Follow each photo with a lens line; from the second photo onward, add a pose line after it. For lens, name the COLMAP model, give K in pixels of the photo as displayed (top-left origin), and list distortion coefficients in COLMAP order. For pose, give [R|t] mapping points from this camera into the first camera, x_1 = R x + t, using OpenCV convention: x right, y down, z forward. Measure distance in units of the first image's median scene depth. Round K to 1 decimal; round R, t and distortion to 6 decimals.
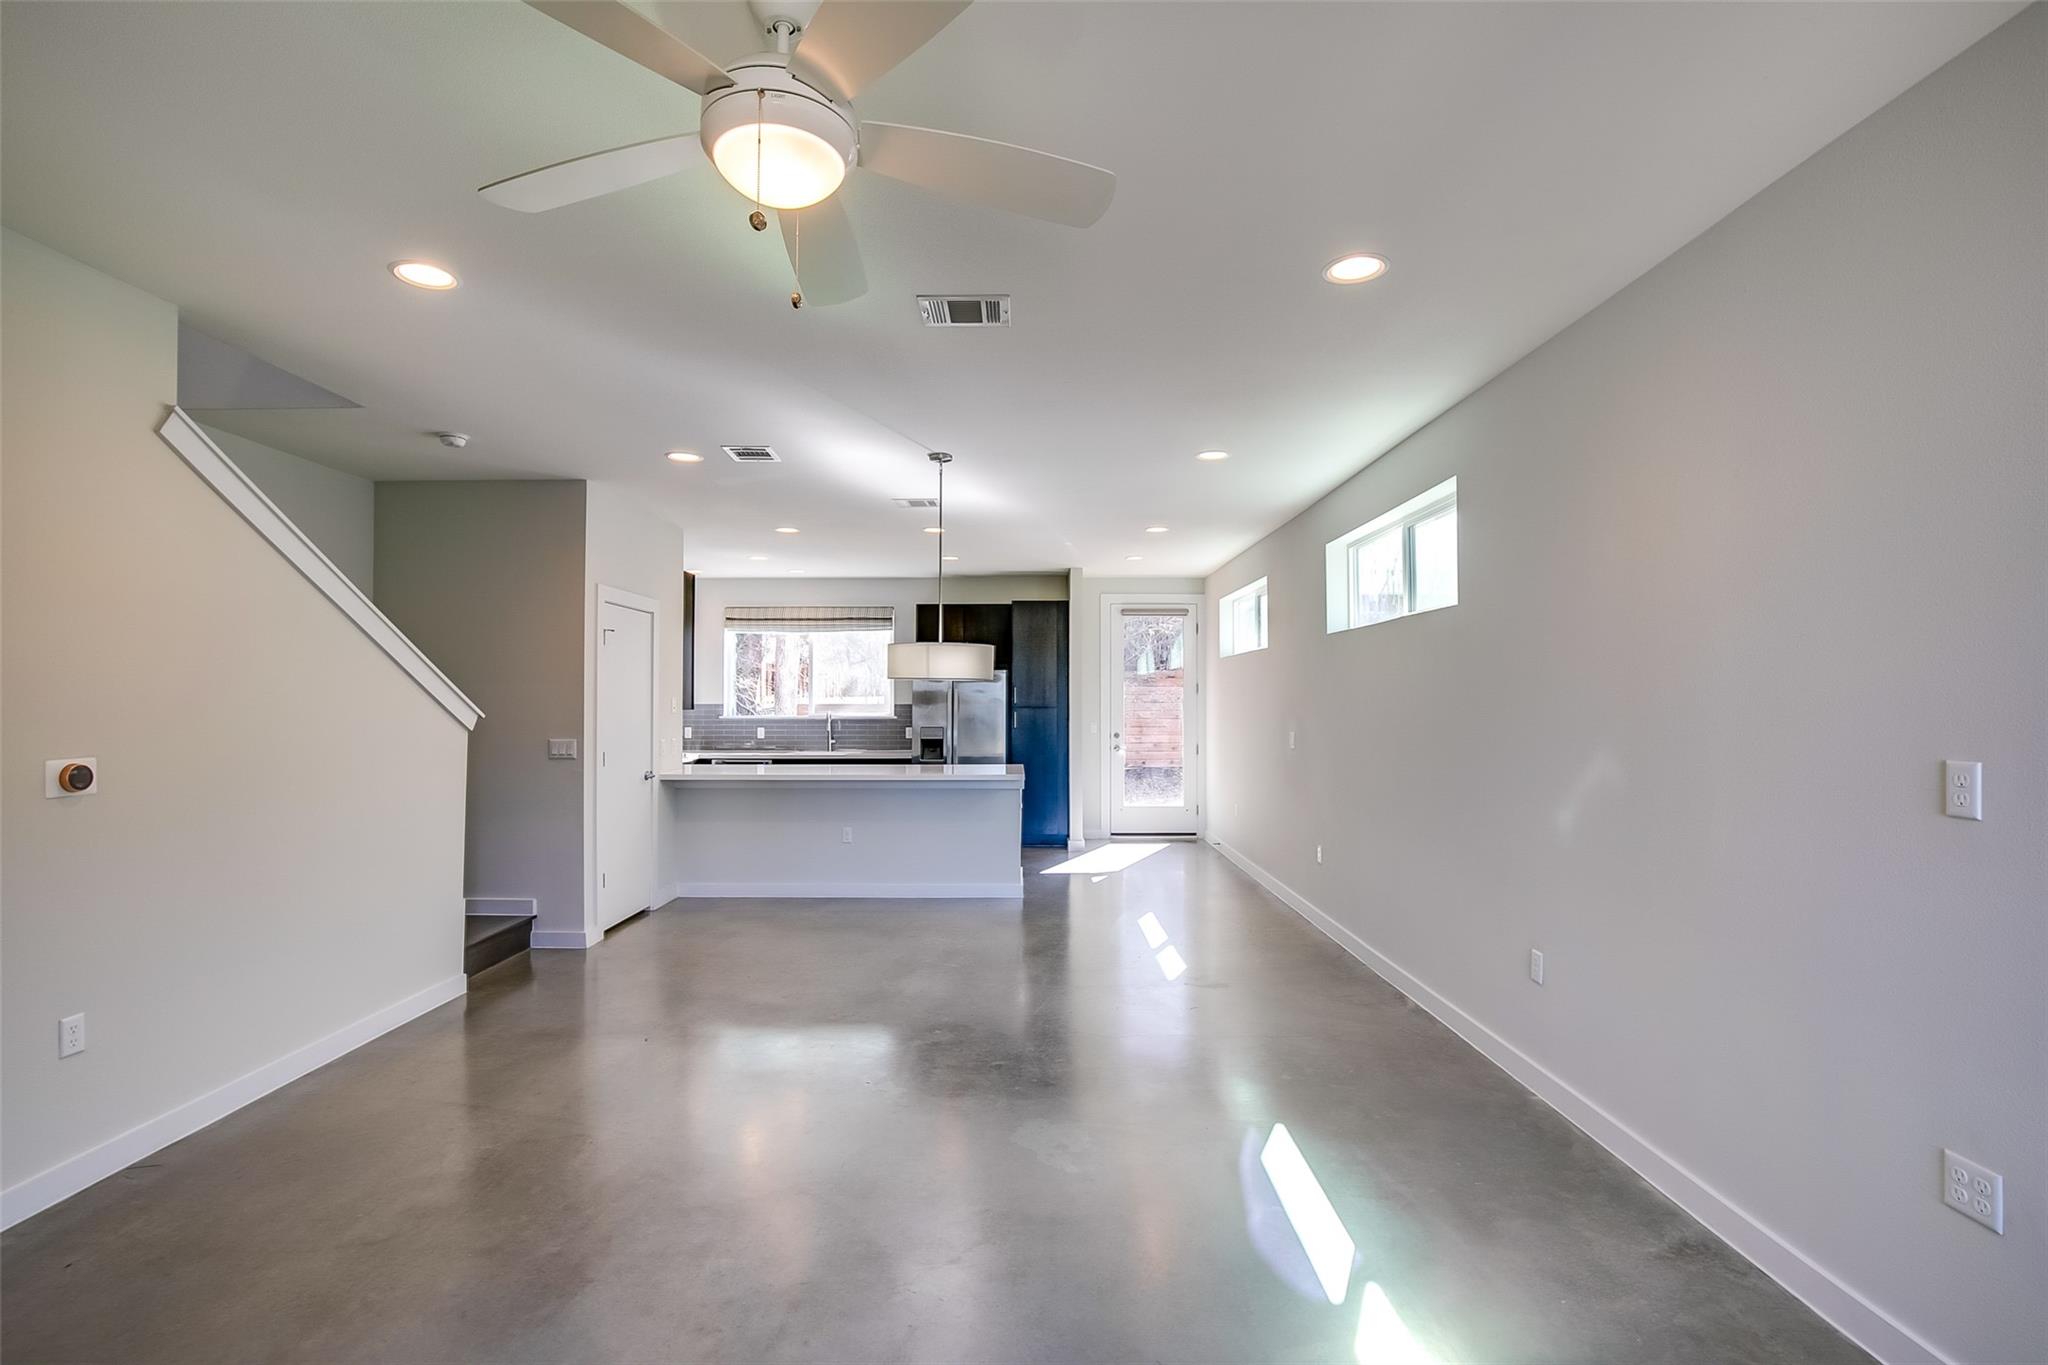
lens RADIAL K [[940.7, 0, 1025.6], [0, 940.7, 693.1], [0, 0, 1]] dist [-0.037237, 0.006899]
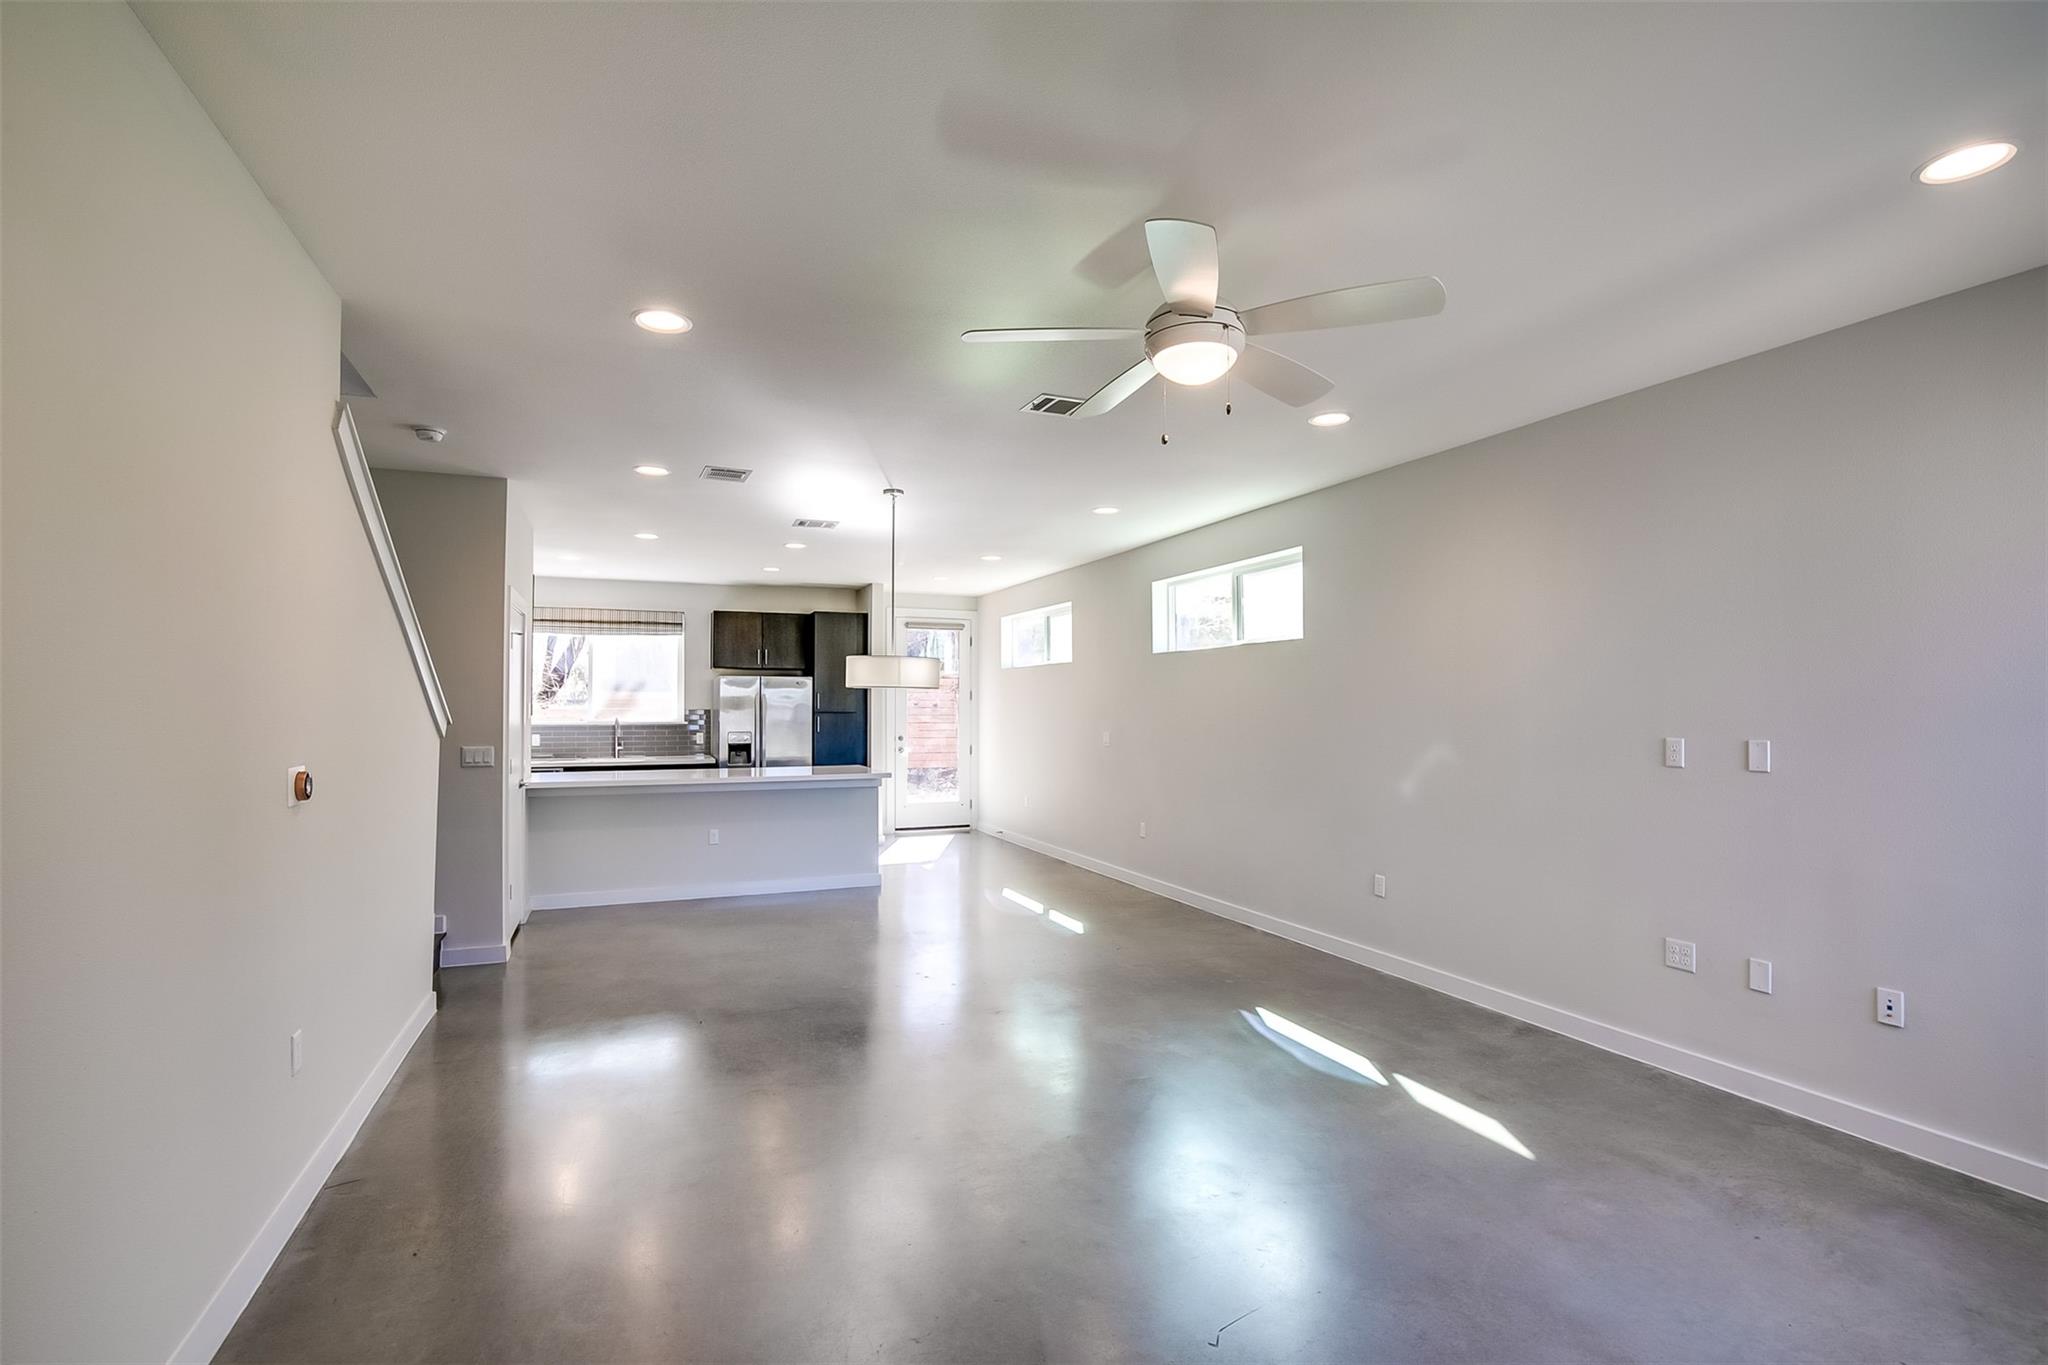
lens RADIAL K [[940.7, 0, 1025.6], [0, 940.7, 693.1], [0, 0, 1]] dist [-0.037237, 0.006899]
pose [[0.920857, 0.006425, 0.389847, -0.206180], [-0.004285, 0.999971, -0.006360, -0.001026], [-0.389877, 0.004187, 0.920858, -0.059050]]
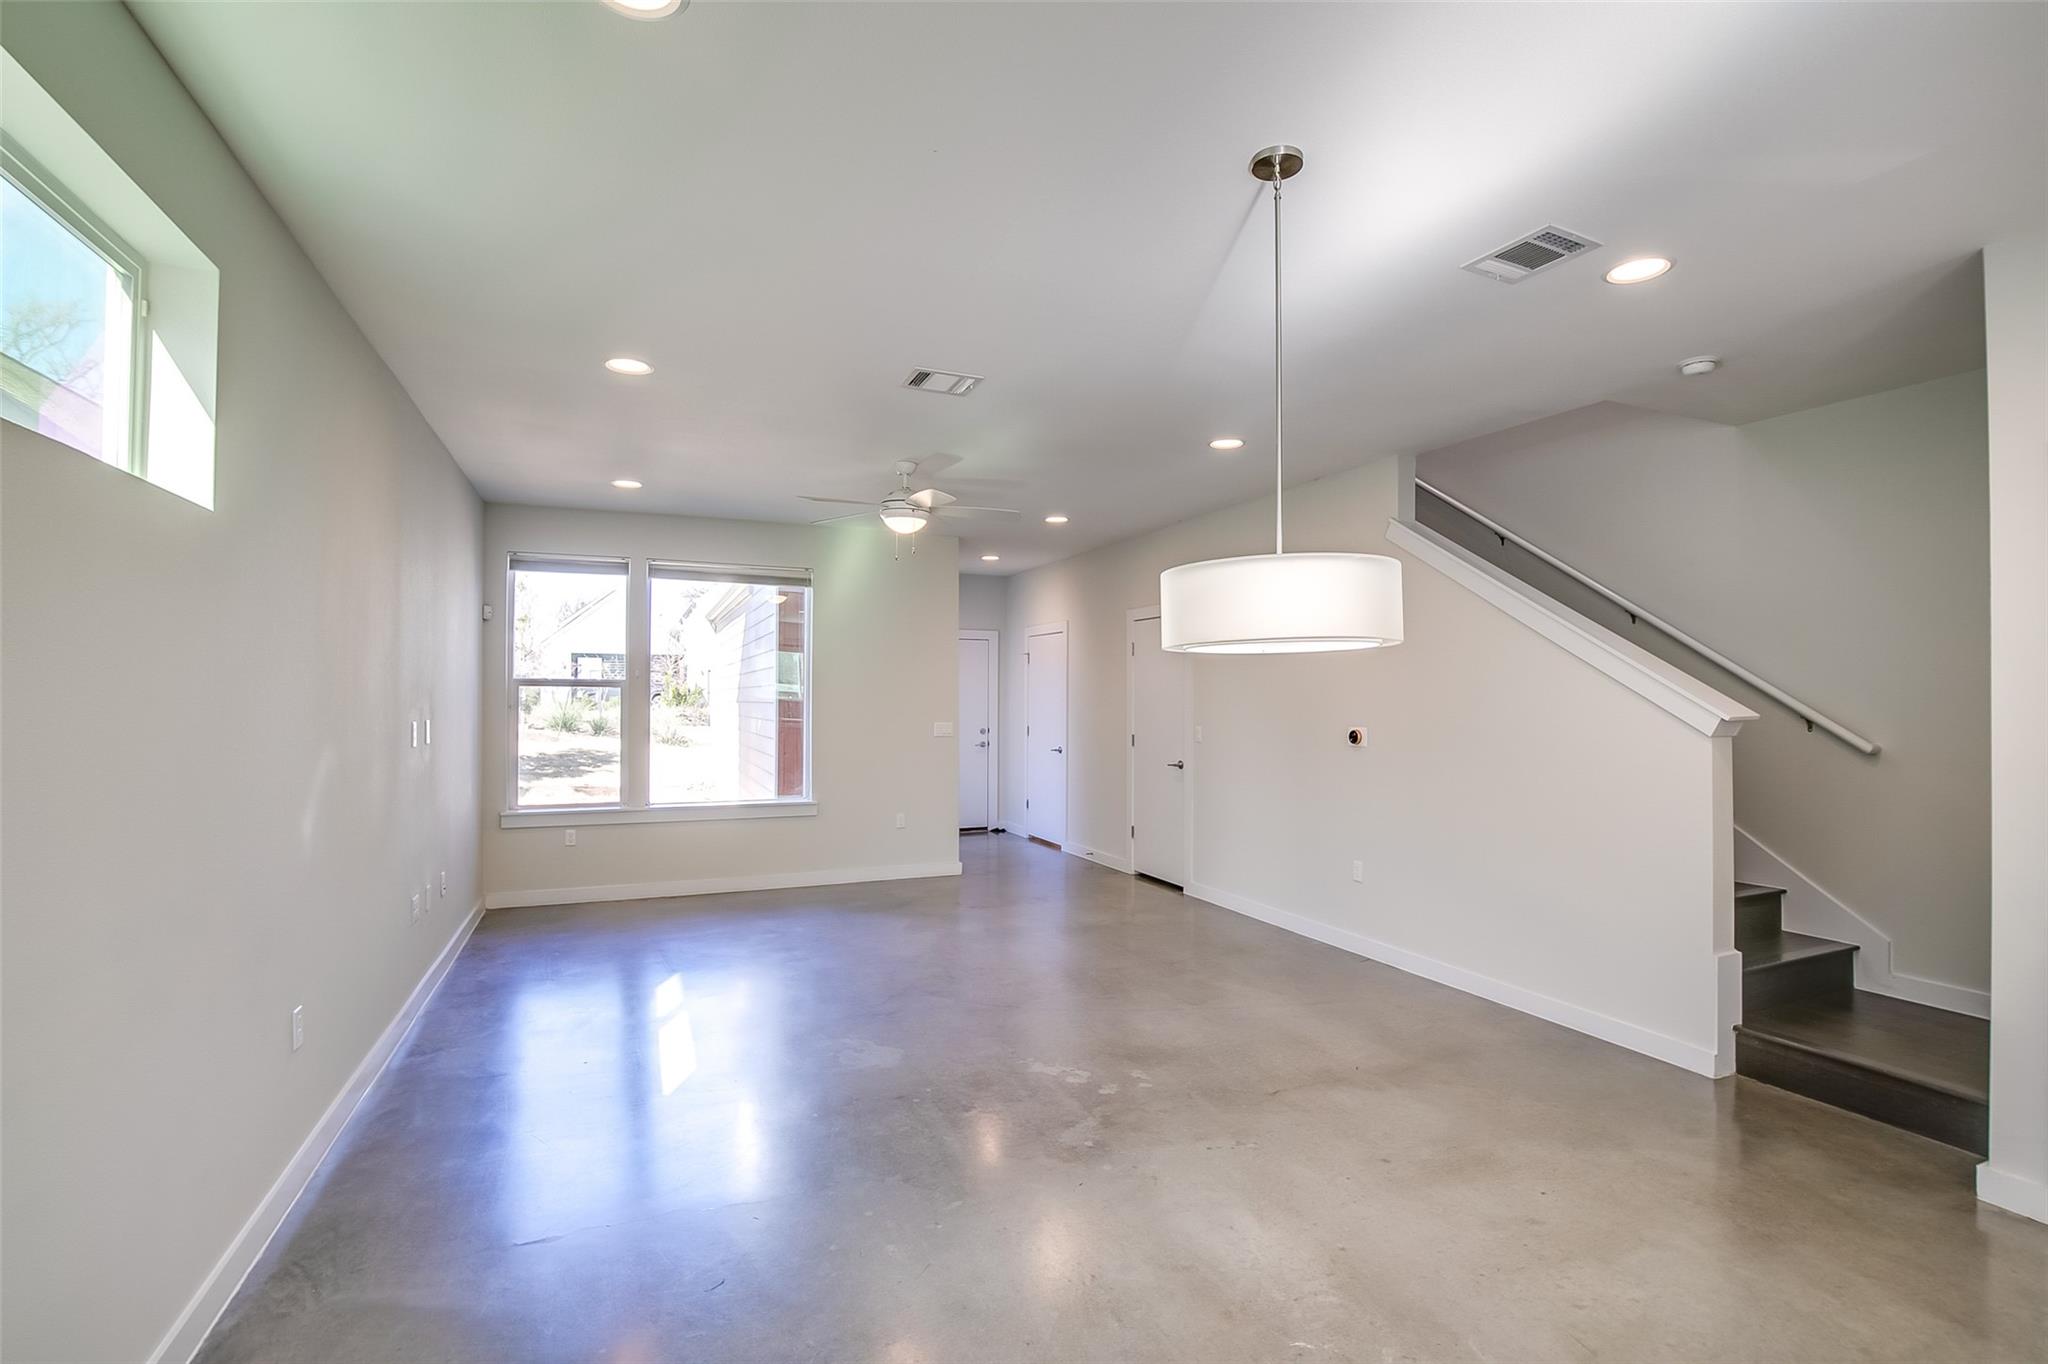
lens RADIAL K [[936.4, 0, 1028.4], [0, 936.4, 690.1], [0, 0, 1]] dist [-0.036432, 0.006931]
pose [[-0.918595, -0.004909, -0.395169, 0.105742], [0.001684, 0.999865, -0.016335, 0.007074], [0.395196, -0.015671, -0.918463, 0.727560]]
